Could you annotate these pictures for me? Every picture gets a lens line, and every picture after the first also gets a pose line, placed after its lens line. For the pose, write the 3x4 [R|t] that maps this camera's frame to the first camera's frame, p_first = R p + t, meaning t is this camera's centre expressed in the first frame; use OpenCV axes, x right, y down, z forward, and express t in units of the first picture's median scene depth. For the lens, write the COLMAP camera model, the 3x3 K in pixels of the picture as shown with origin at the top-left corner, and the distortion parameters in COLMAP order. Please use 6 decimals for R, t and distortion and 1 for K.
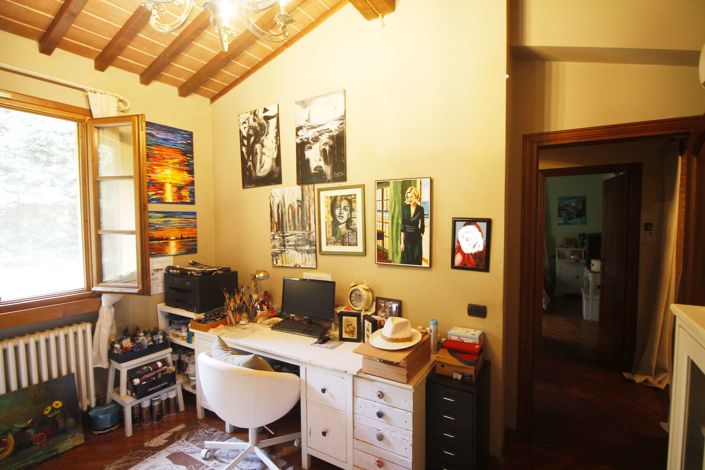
lens RADIAL K [[336.6, 0, 355.0], [0, 336.6, 232.8], [0, 0, 1]] dist [-0.000458, -0.000016]
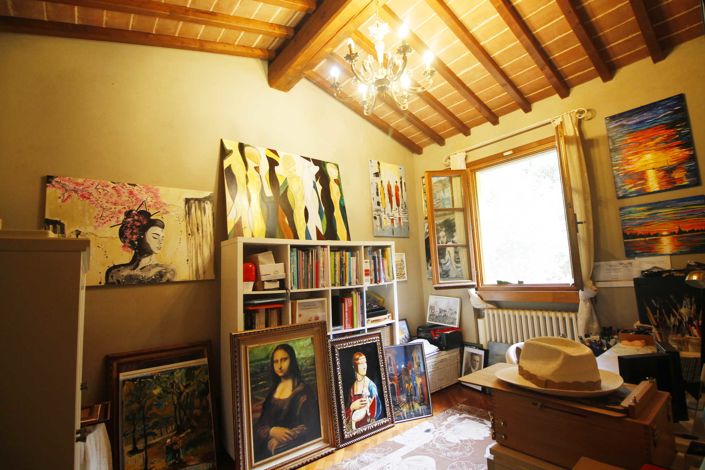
lens RADIAL K [[336.6, 0, 355.0], [0, 336.6, 232.8], [0, 0, 1]] dist [-0.000458, -0.000016]
pose [[-0.323806, -0.098174, -0.941016, 0.471056], [0.009480, 0.994215, -0.106986, 0.095300], [0.946076, -0.043563, -0.321002, 0.559322]]
